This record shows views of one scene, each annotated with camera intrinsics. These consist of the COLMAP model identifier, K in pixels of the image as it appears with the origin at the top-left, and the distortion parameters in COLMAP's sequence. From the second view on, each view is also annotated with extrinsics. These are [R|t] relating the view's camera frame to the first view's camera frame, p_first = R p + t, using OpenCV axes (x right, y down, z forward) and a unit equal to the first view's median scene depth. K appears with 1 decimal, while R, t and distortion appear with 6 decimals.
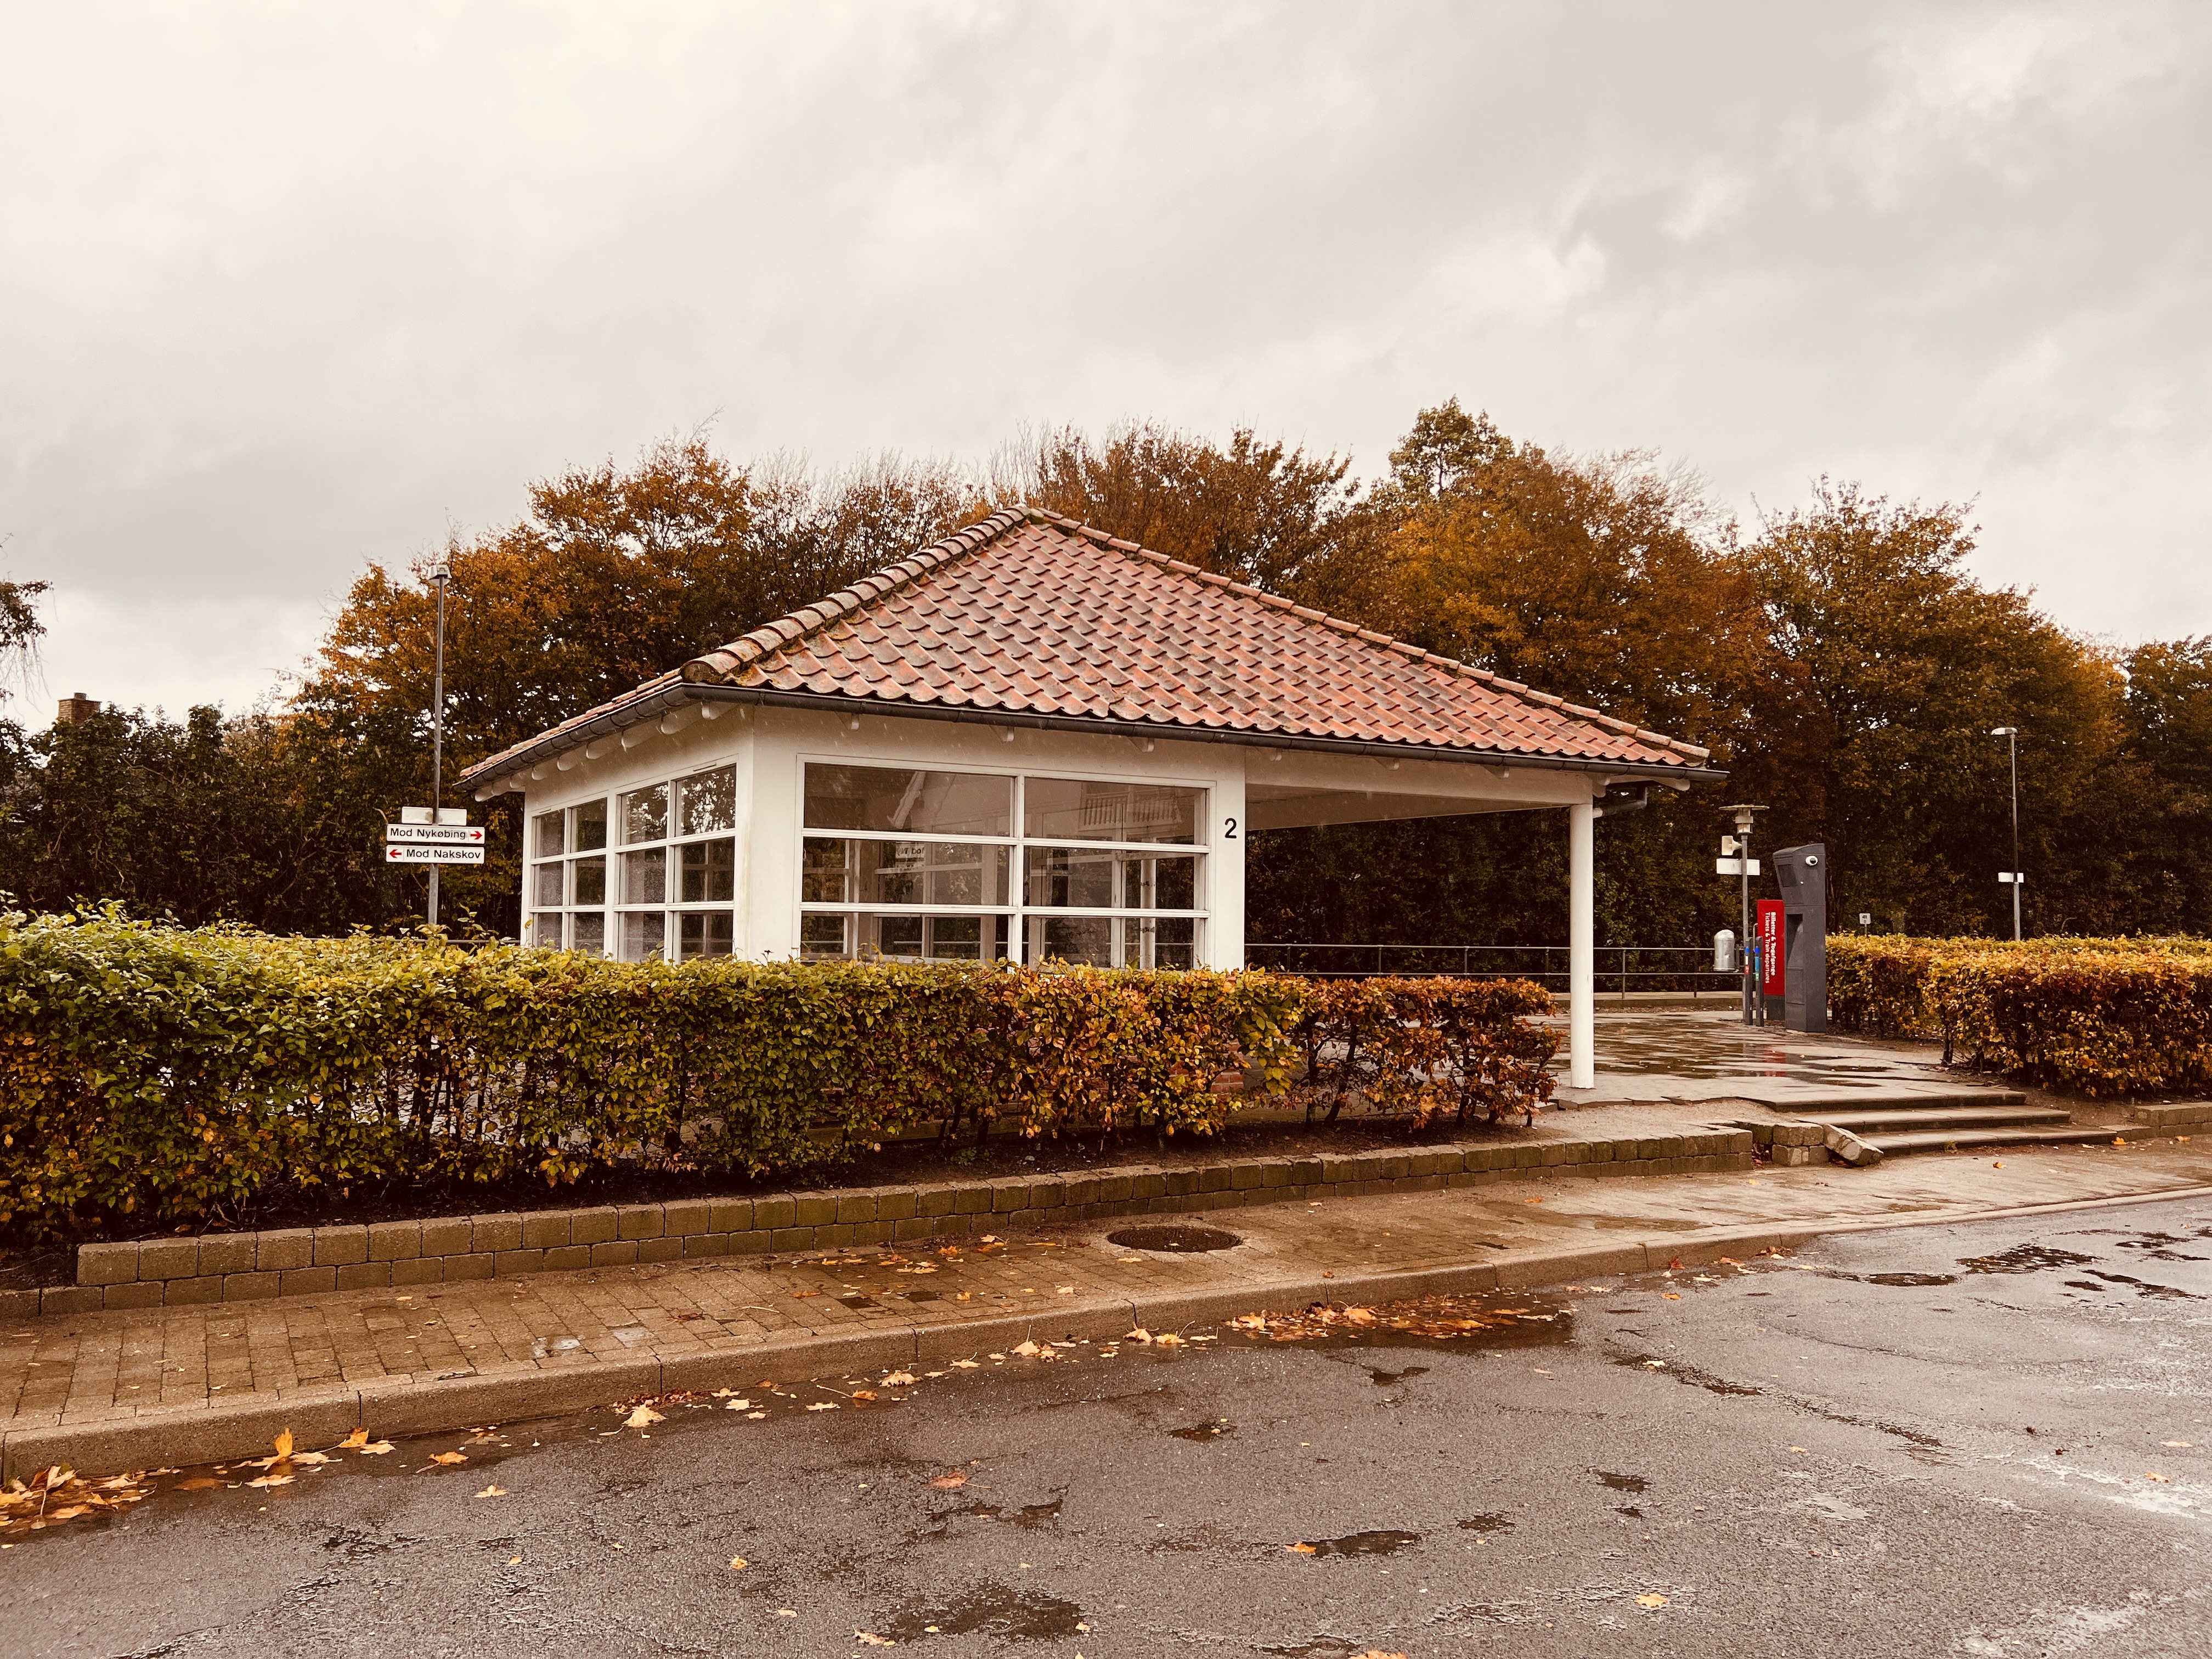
lens RADIAL K [[1678.9, 0, 1106.0], [0, 1678.9, 829.5], [0, 0, 1]] dist [-0.002751, -0.007497]
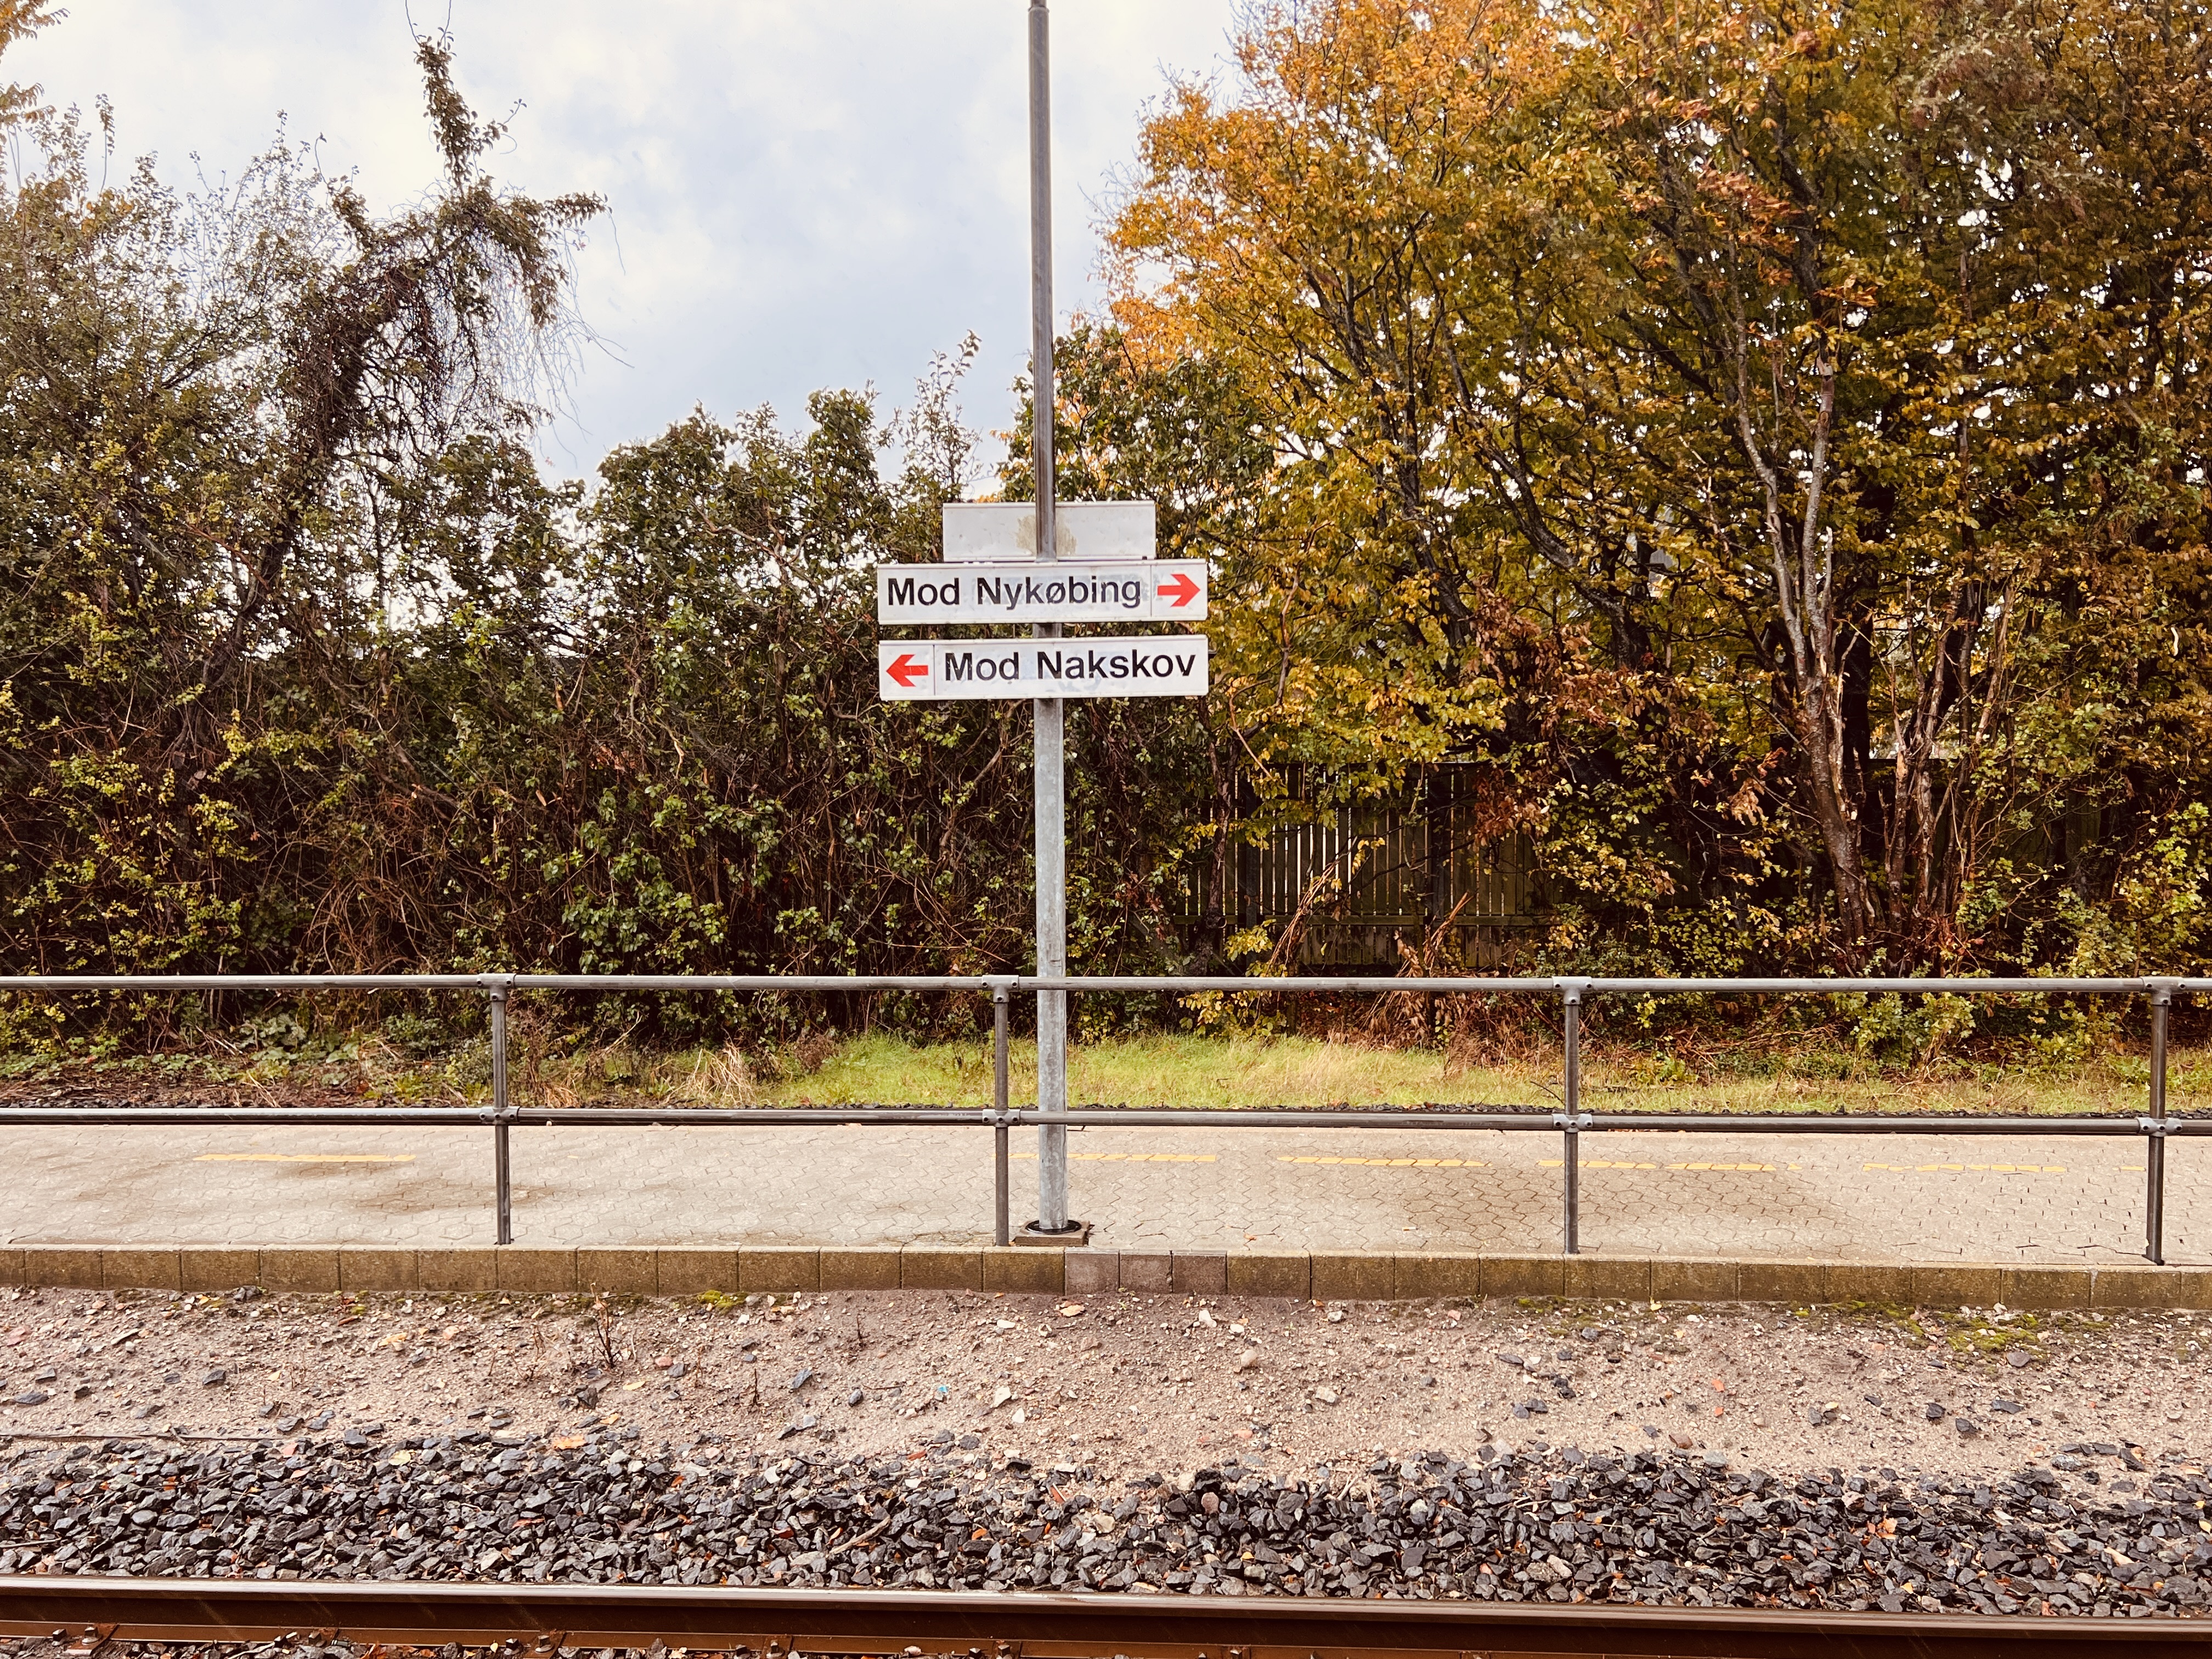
lens RADIAL K [[1818.1, 0, 1106.0], [0, 1818.1, 829.5], [0, 0, 1]] dist [0.005222, 0.001795]
pose [[0.833491, 0.005007, -0.552511, -0.226932], [0.045789, 0.995893, 0.078101, 0.018345], [0.550633, -0.090396, 0.829839, 0.755745]]
